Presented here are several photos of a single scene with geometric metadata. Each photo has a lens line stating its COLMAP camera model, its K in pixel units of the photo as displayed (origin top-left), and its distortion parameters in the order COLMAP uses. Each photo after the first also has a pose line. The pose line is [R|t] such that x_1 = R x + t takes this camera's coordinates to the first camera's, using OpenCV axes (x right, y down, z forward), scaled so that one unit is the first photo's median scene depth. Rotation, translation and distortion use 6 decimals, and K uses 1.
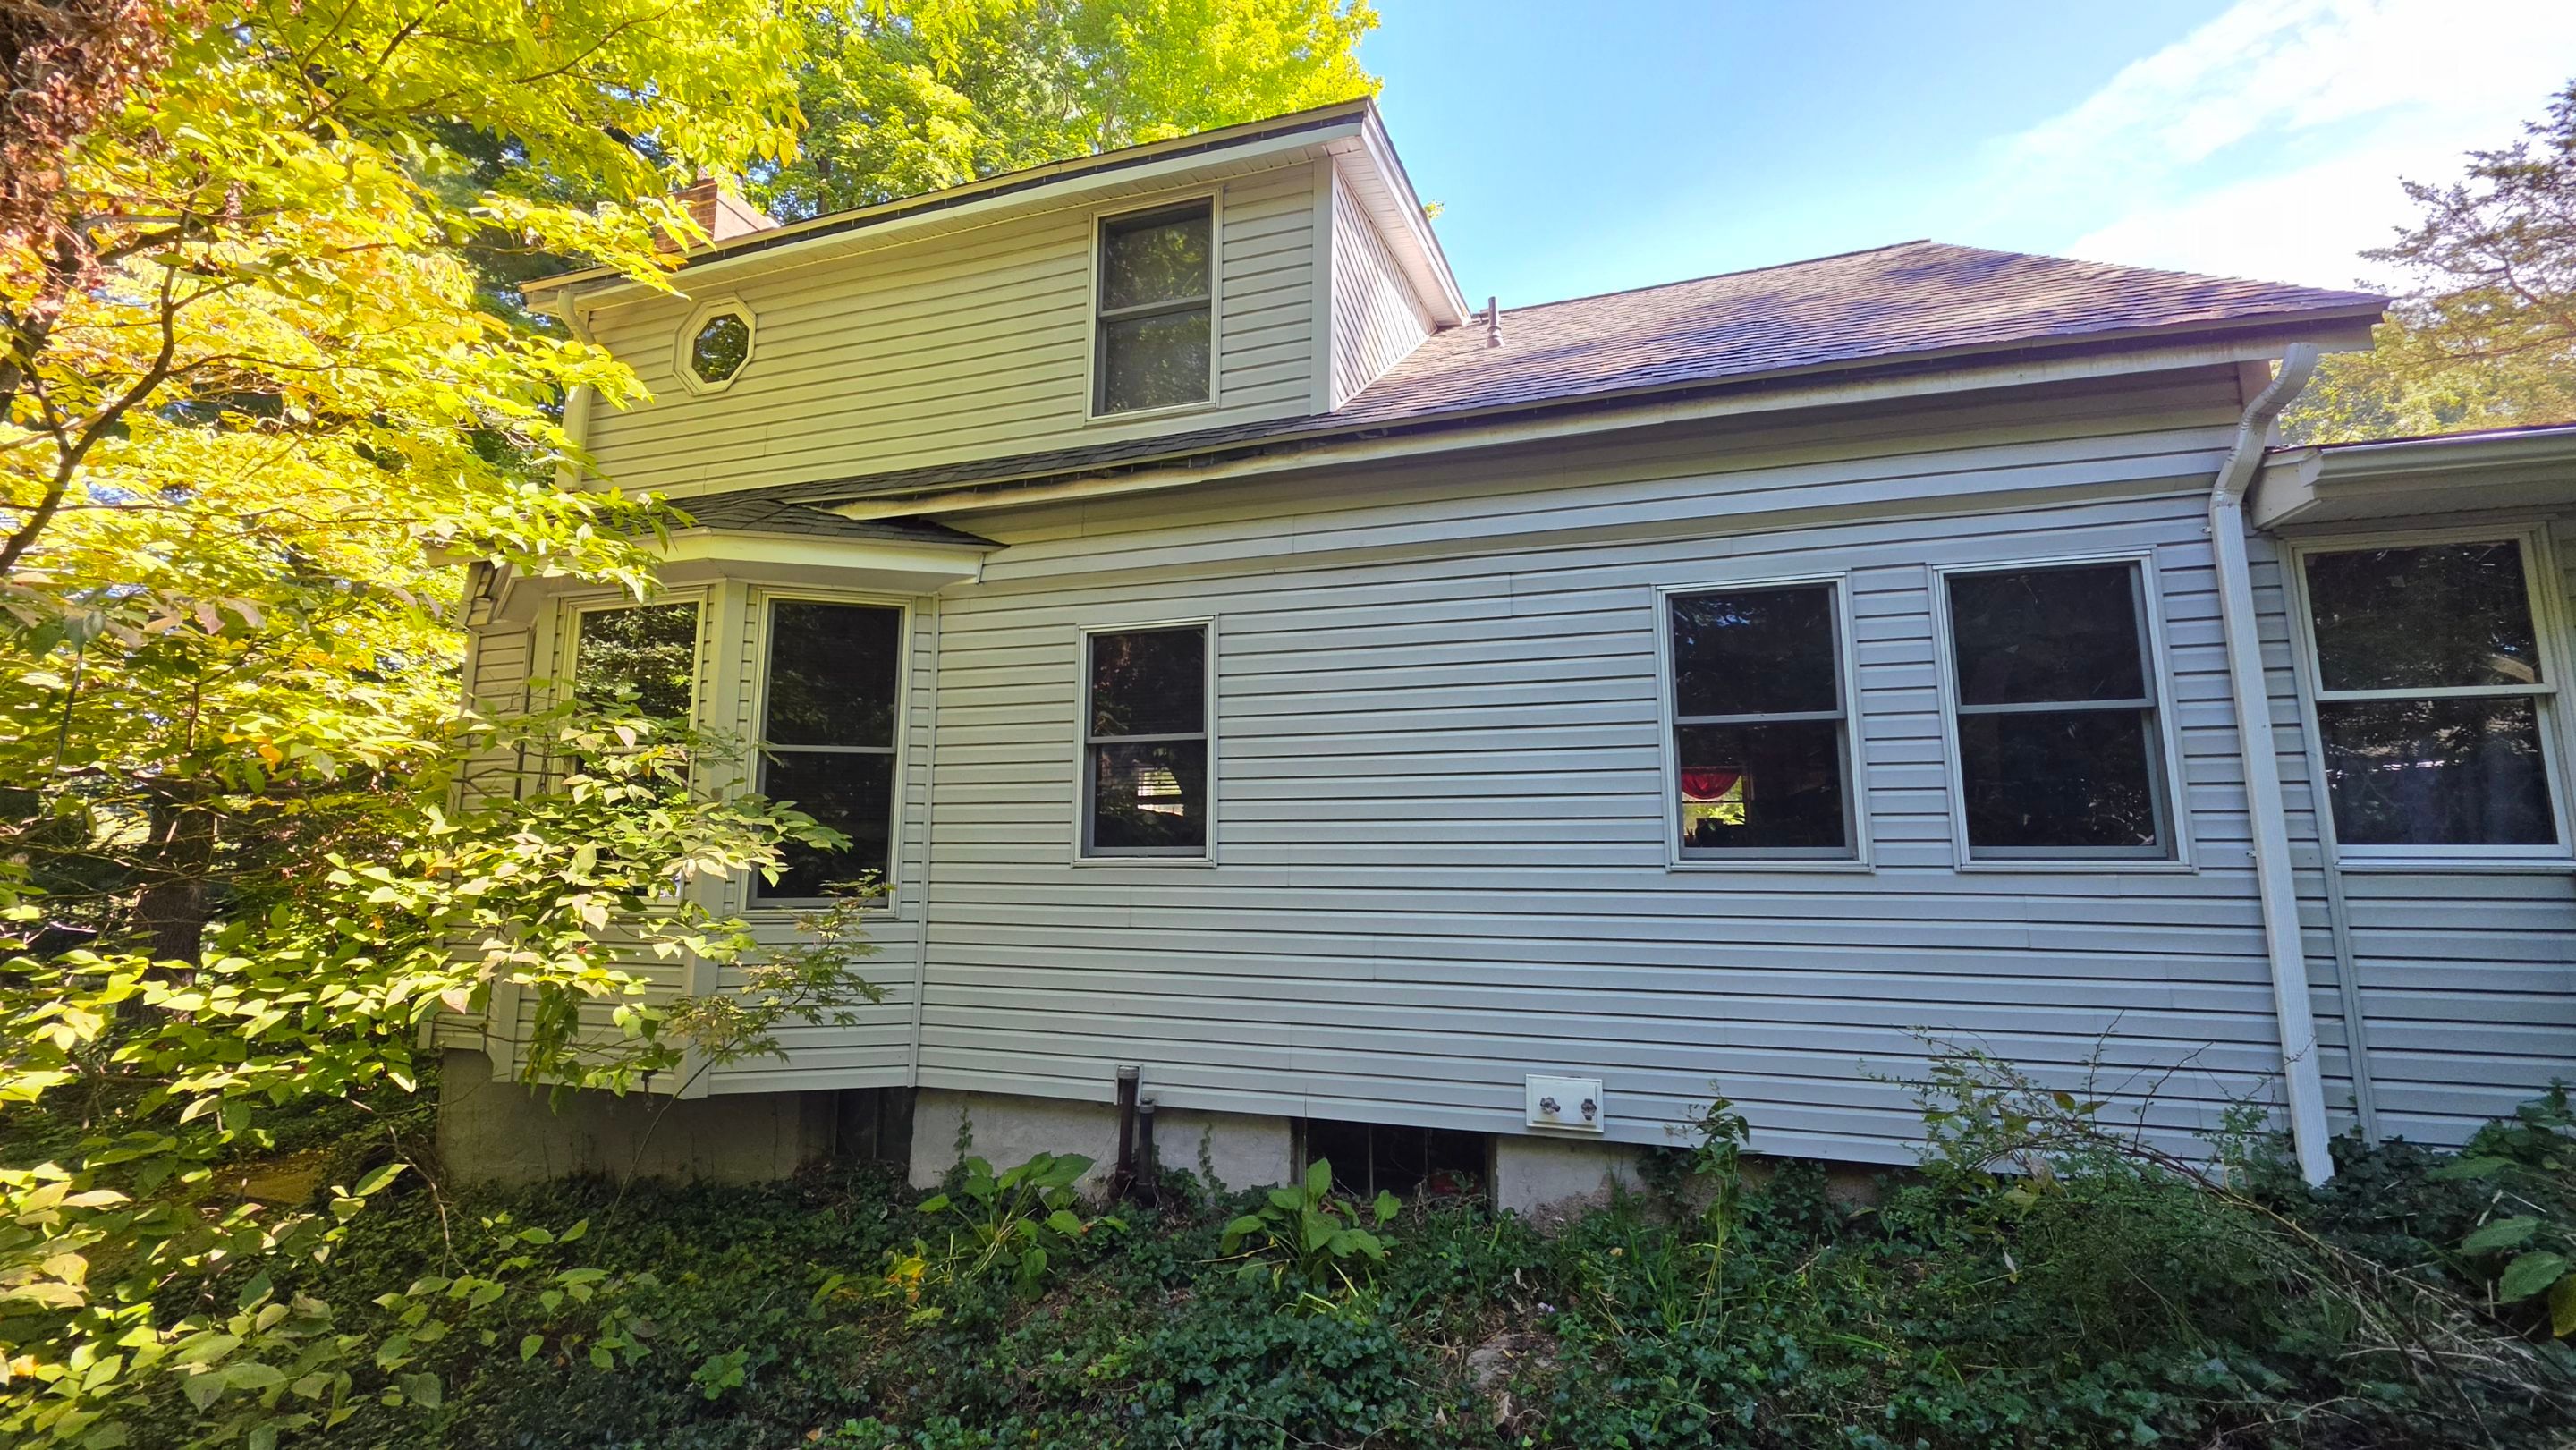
lens RADIAL K [[1029.6, 0, 1288.0], [0, 1029.6, 725.0], [0, 0, 1]] dist [0.000263, -0.000275]
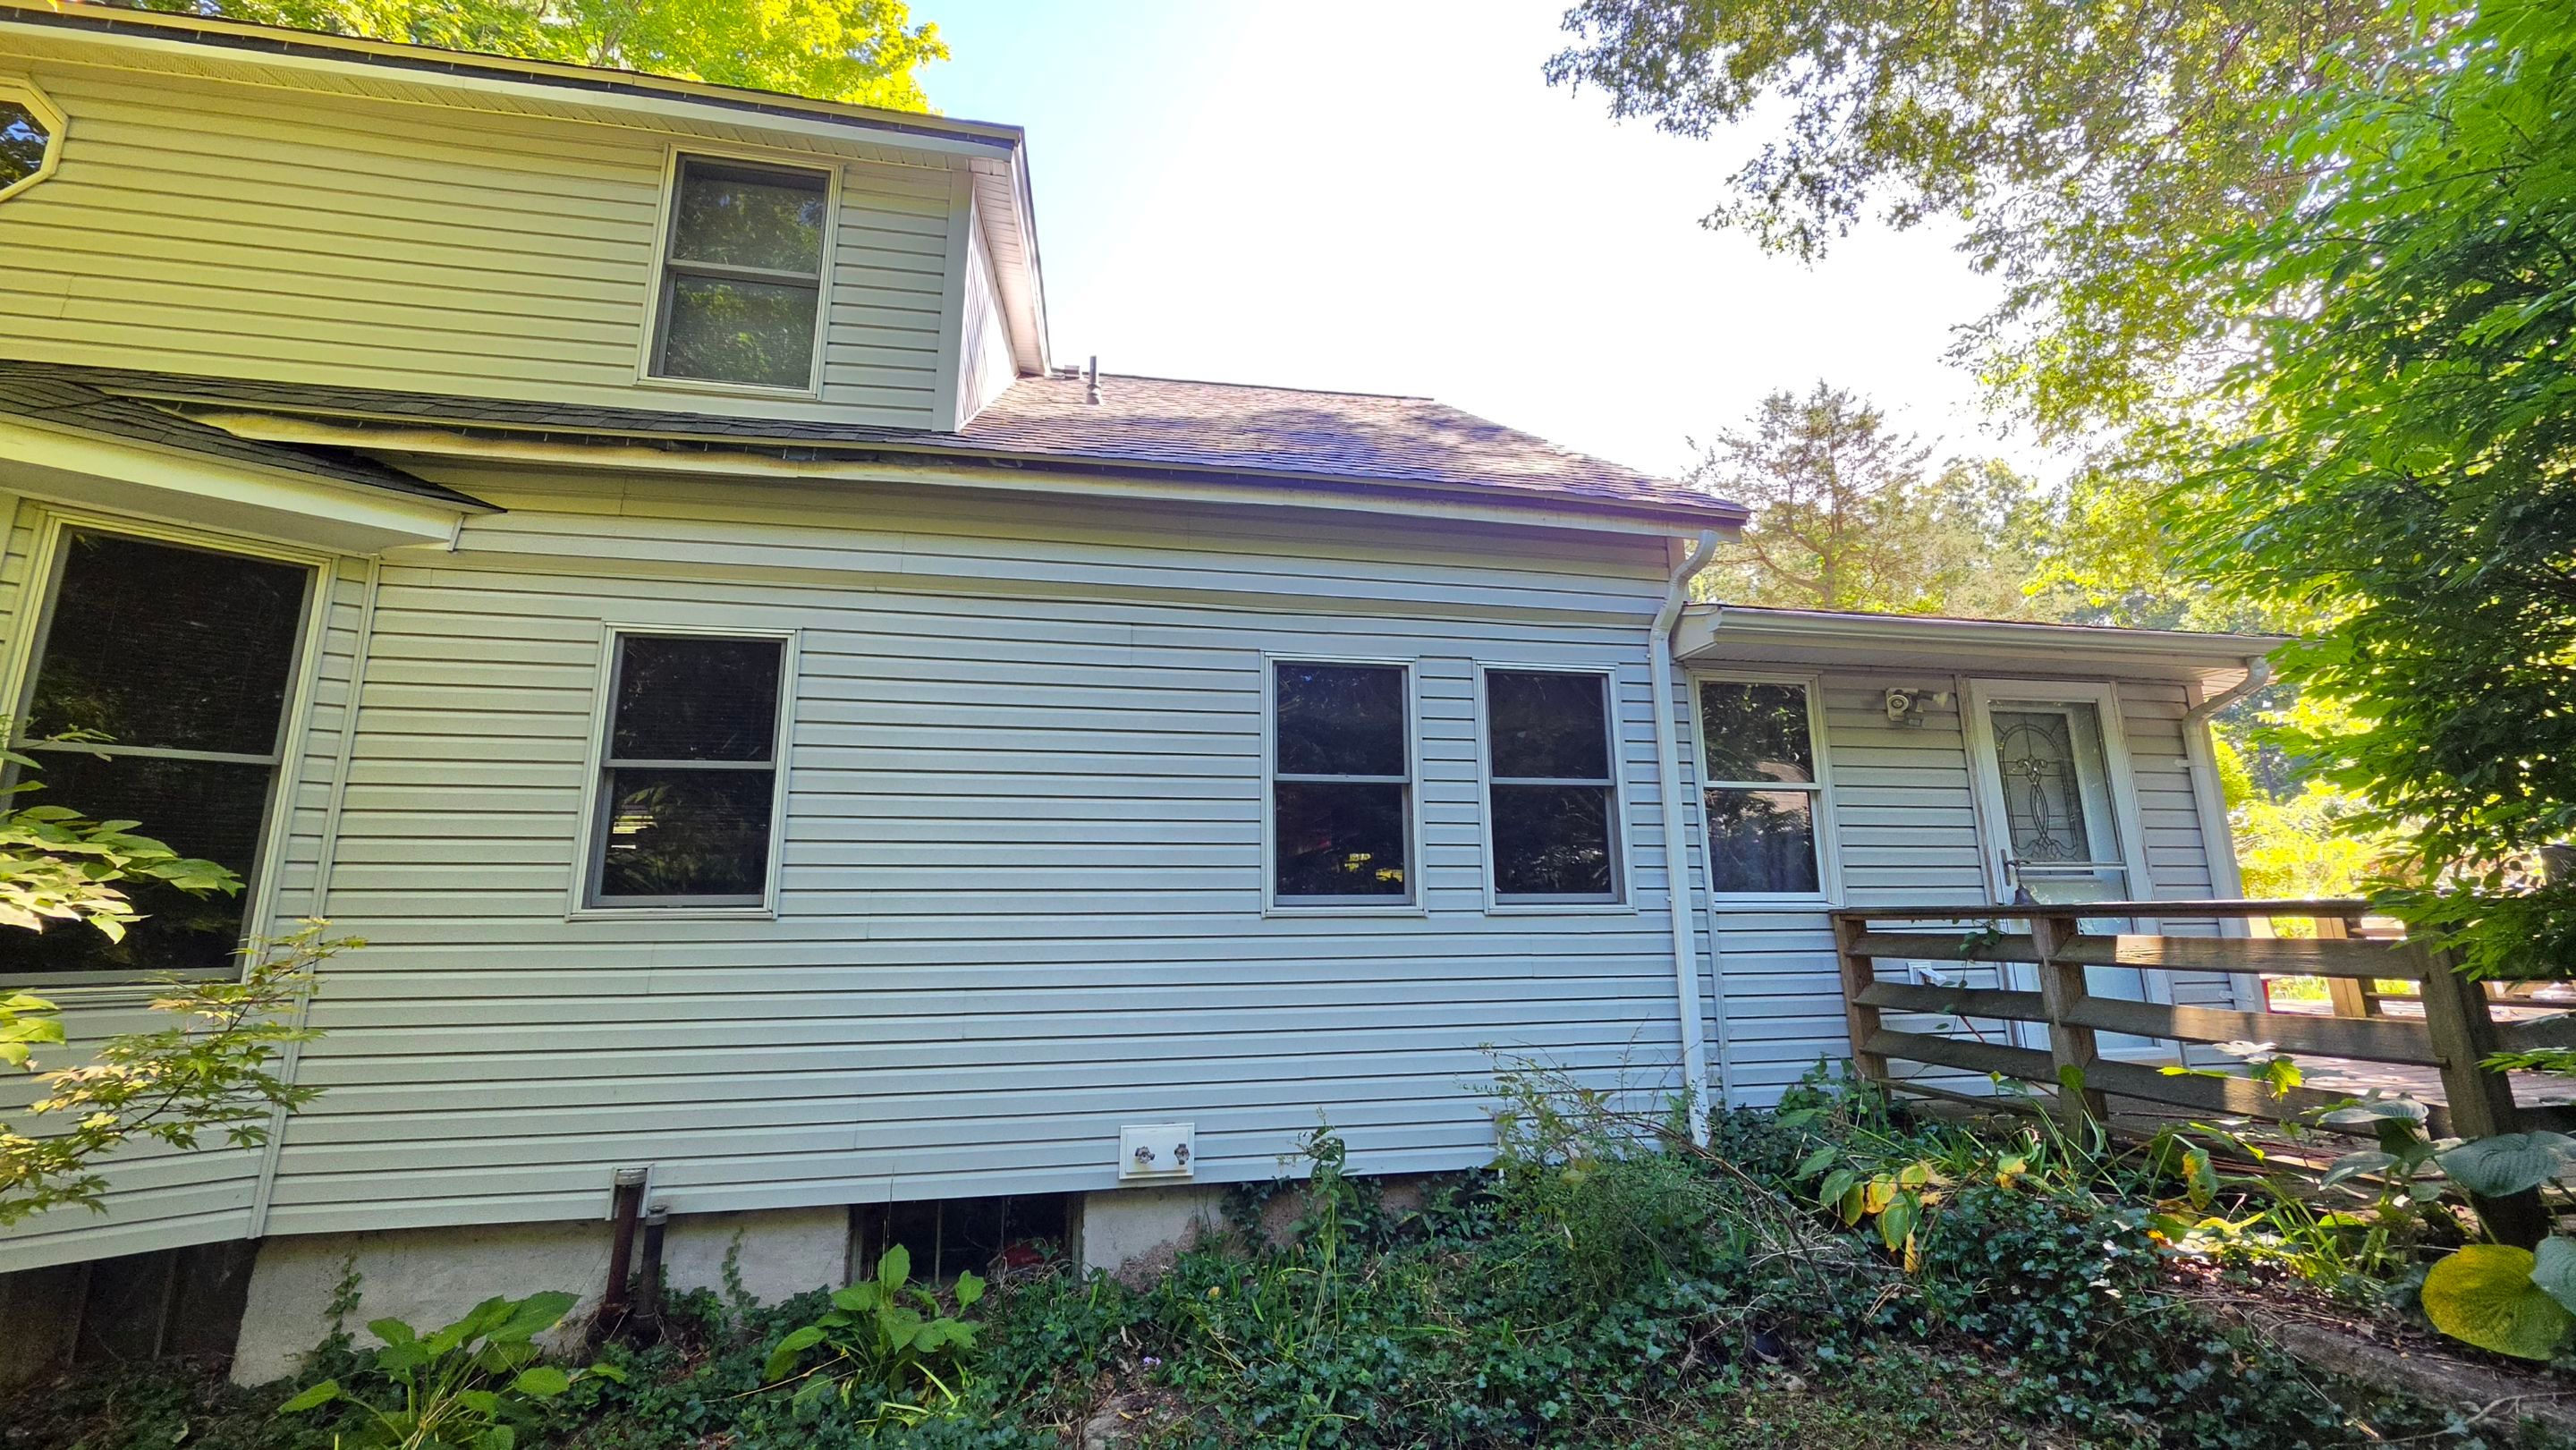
lens RADIAL K [[1029.6, 0, 1288.0], [0, 1029.6, 725.0], [0, 0, 1]] dist [0.000263, -0.000275]
pose [[0.879921, 0.080071, 0.468324, -0.123872], [-0.052085, 0.996012, -0.072432, 0.018906], [-0.472256, 0.039342, 0.880583, 0.037303]]
